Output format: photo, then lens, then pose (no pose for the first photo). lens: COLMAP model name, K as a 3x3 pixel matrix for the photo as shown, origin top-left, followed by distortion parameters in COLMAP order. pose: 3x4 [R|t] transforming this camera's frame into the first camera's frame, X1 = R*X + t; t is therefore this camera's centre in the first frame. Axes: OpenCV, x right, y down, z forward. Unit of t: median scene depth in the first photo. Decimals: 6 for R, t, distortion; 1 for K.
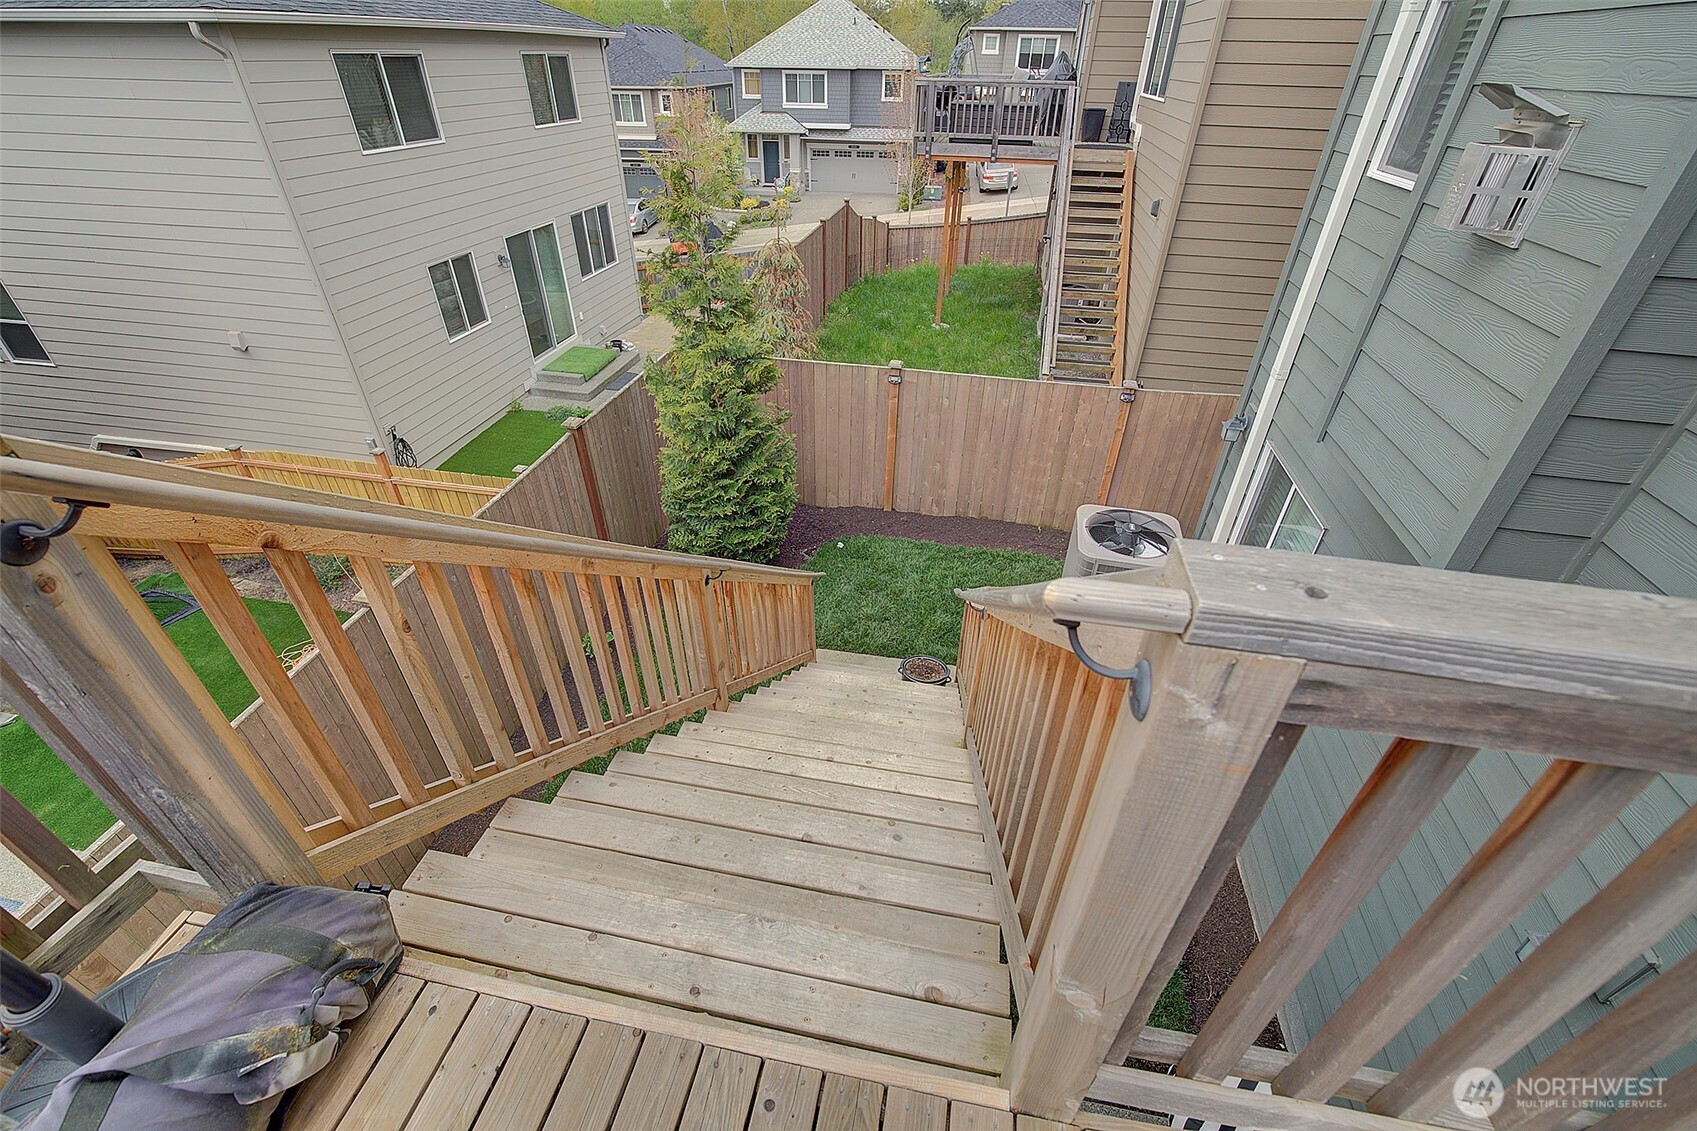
lens RADIAL K [[726.6, 0, 850.9], [0, 726.6, 569.2], [0, 0, 1]] dist [-0.019200, 0.004623]
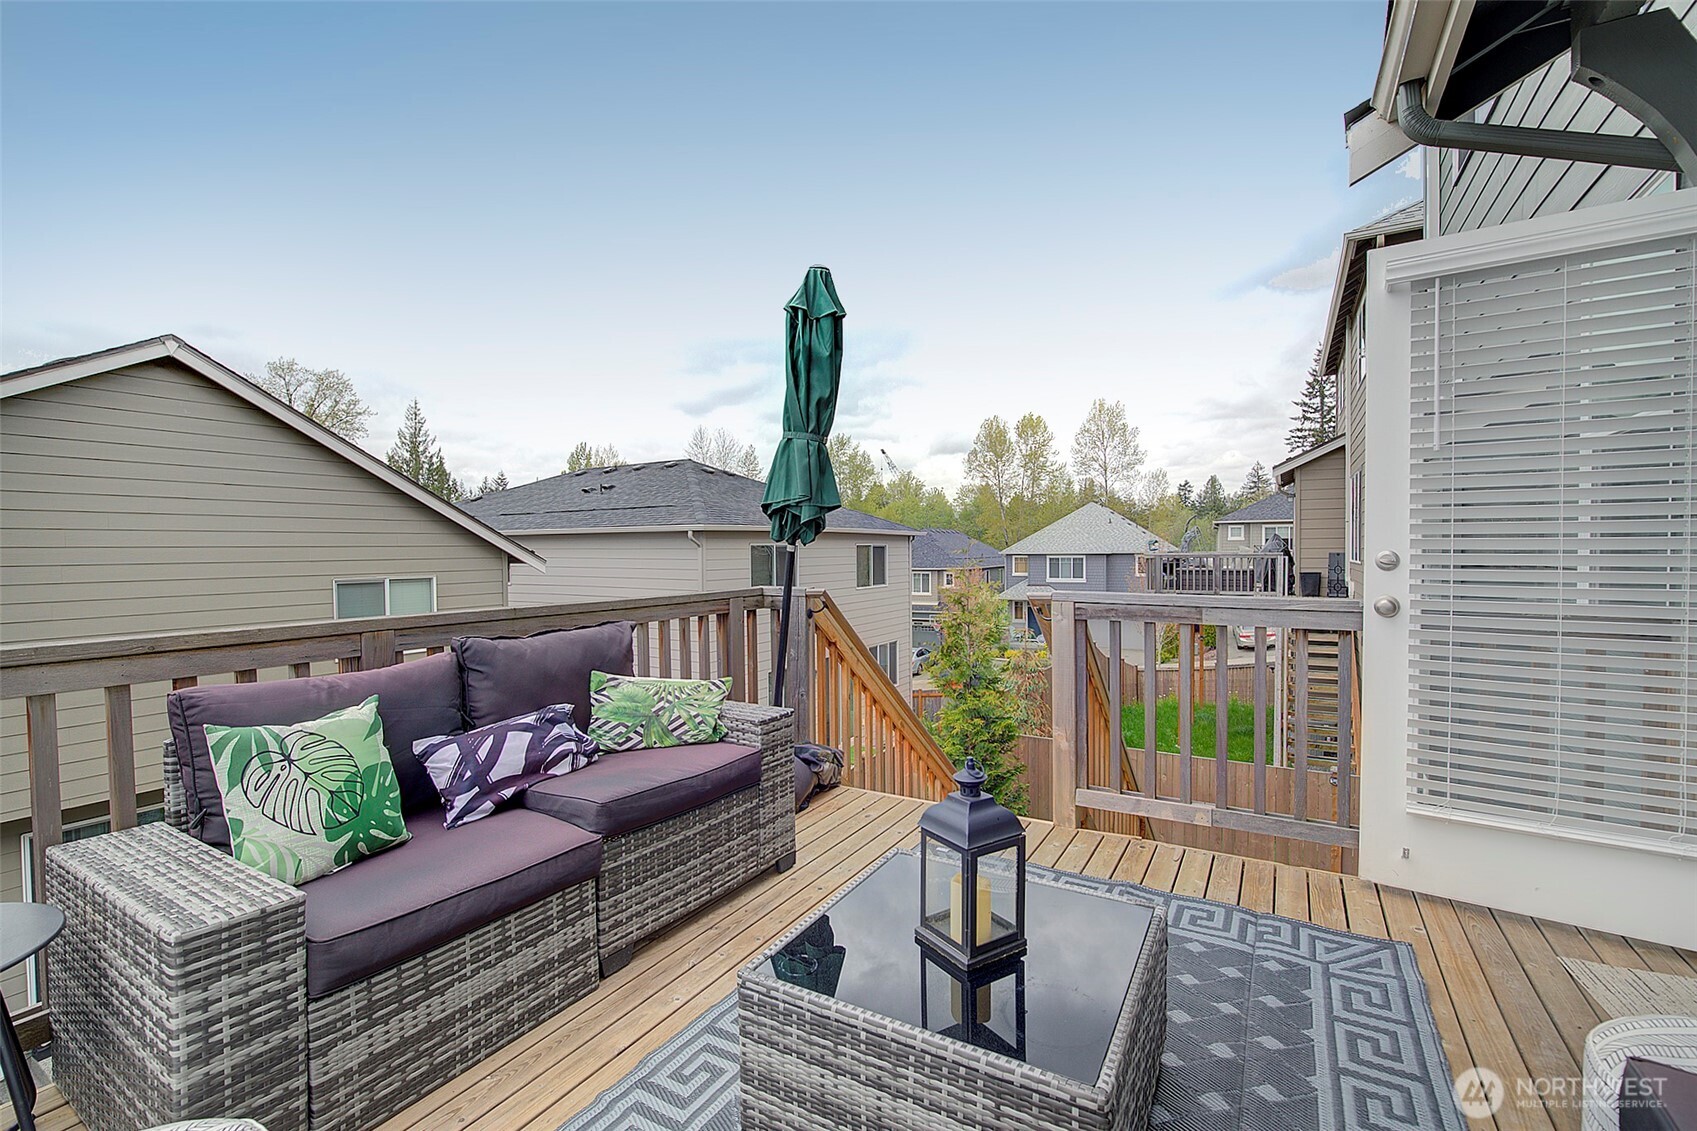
lens RADIAL K [[738.7, 0, 848.5], [0, 738.7, 565.5], [0, 0, 1]] dist [-0.013037, -0.000059]
pose [[0.940708, -0.014078, -0.338925, 0.027367], [-0.178936, 0.828231, -0.531052, 0.094829], [0.288184, 0.560211, 0.776604, -0.119363]]
